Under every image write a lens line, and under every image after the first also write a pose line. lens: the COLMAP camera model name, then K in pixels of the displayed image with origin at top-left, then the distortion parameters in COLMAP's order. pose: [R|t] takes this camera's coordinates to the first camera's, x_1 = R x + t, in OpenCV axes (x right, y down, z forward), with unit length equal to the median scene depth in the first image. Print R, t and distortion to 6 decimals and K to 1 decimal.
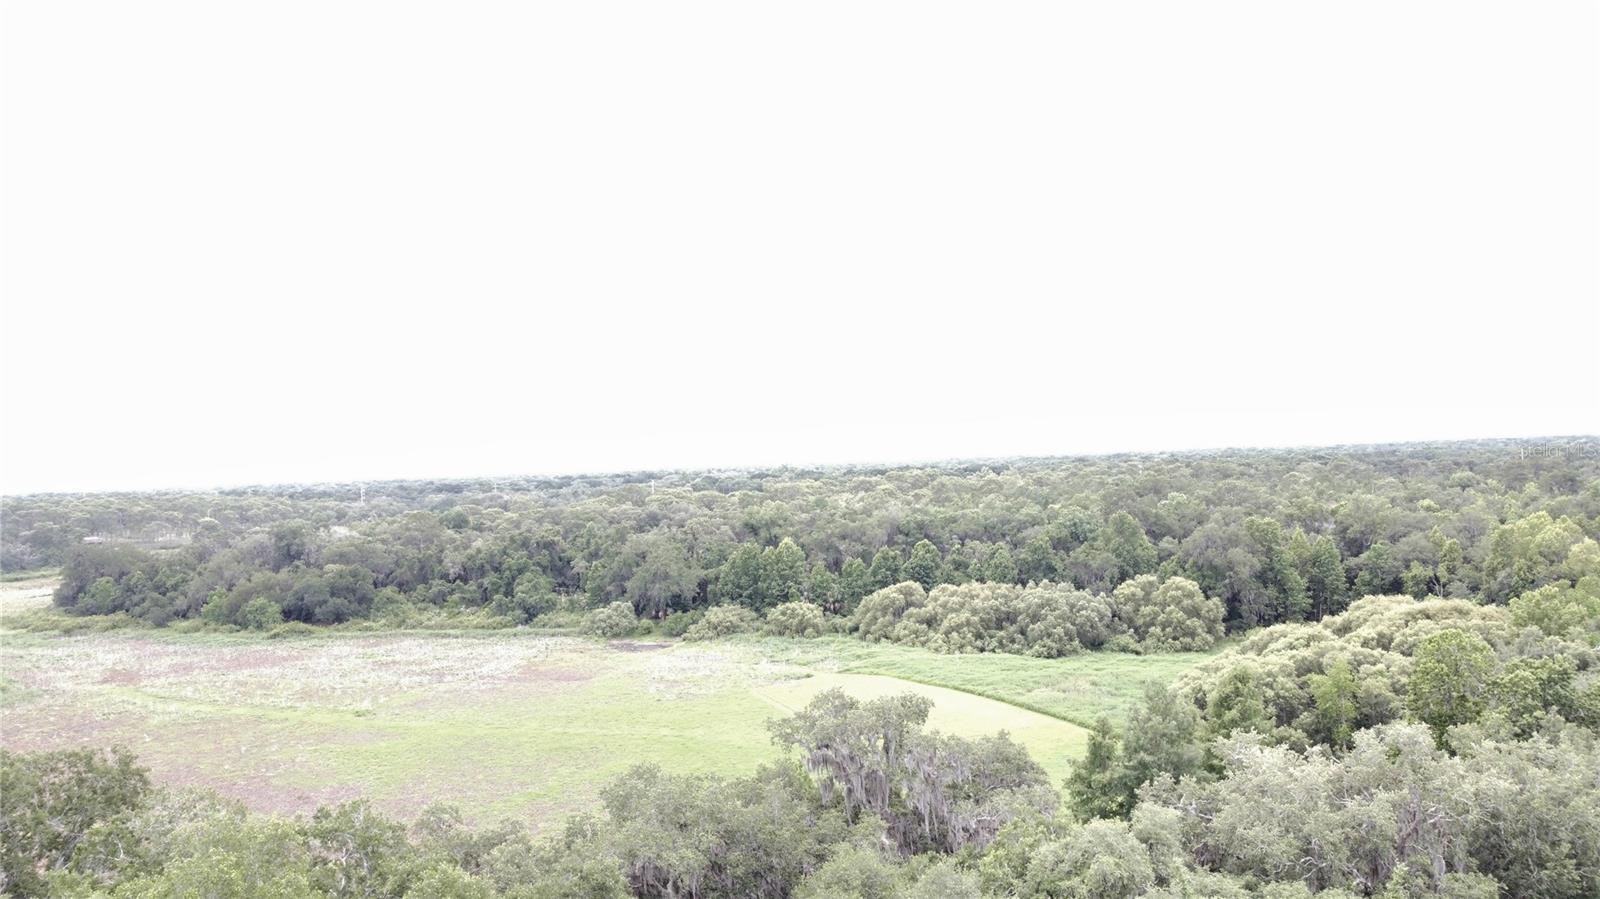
lens RADIAL K [[1206.1, 0, 791.4], [0, 1206.1, 447.8], [0, 0, 1]] dist [0.000990, -0.015063]
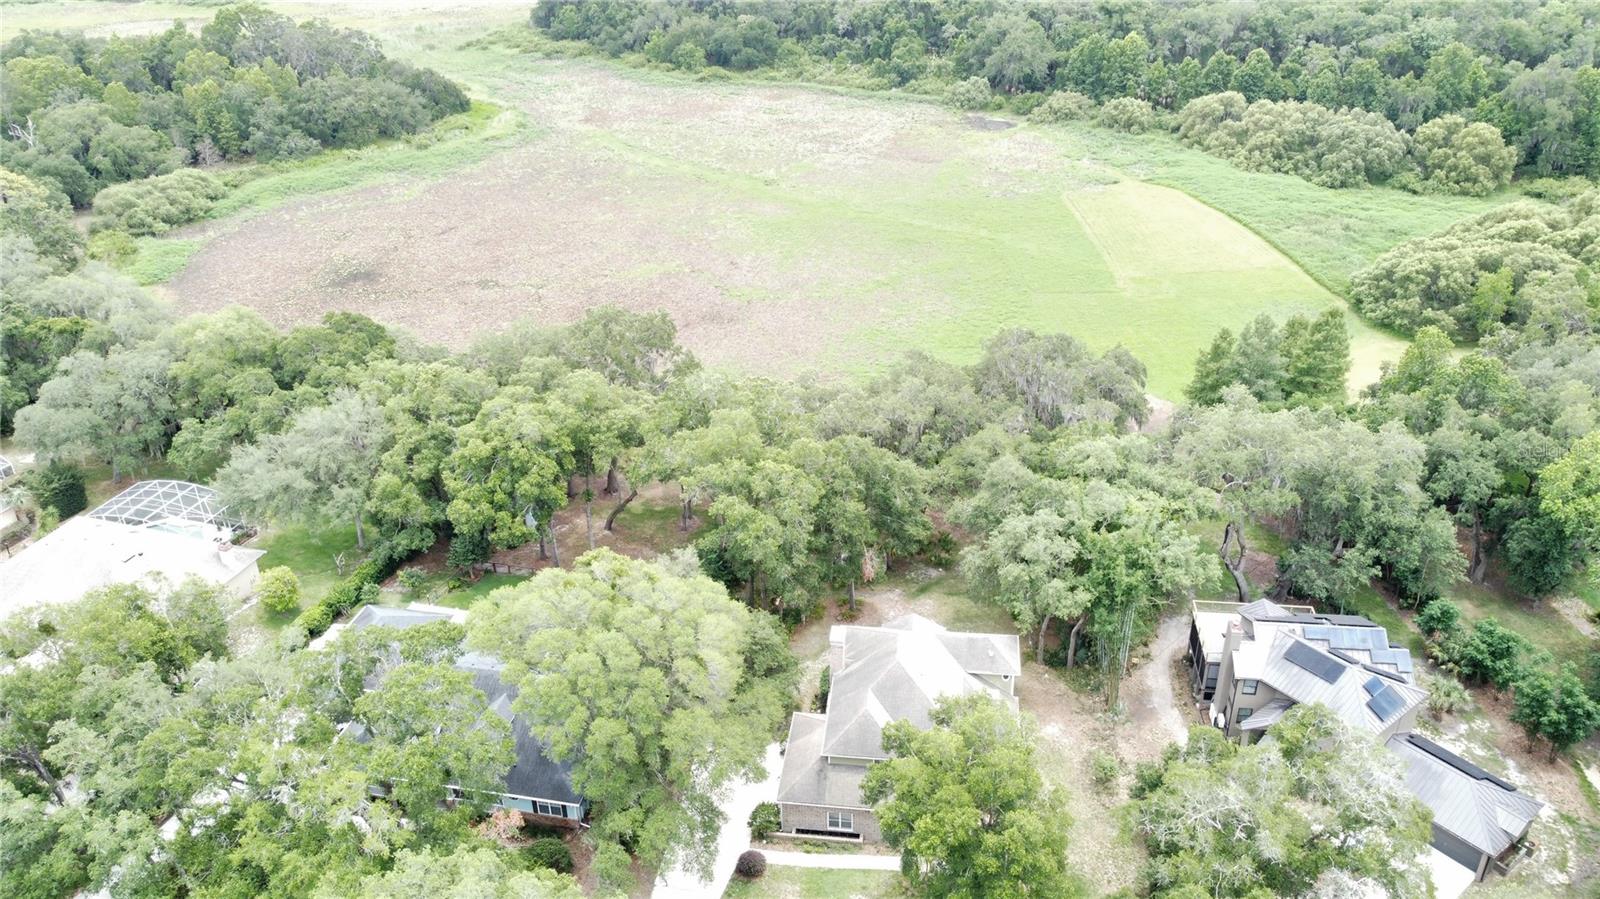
lens RADIAL K [[1206.1, 0, 791.4], [0, 1206.1, 447.8], [0, 0, 1]] dist [0.000990, -0.015063]
pose [[0.948451, 0.164139, -0.271108, 0.061181], [-0.007360, 0.866610, 0.498931, -0.143762], [0.316839, -0.471217, 0.823145, -0.181288]]
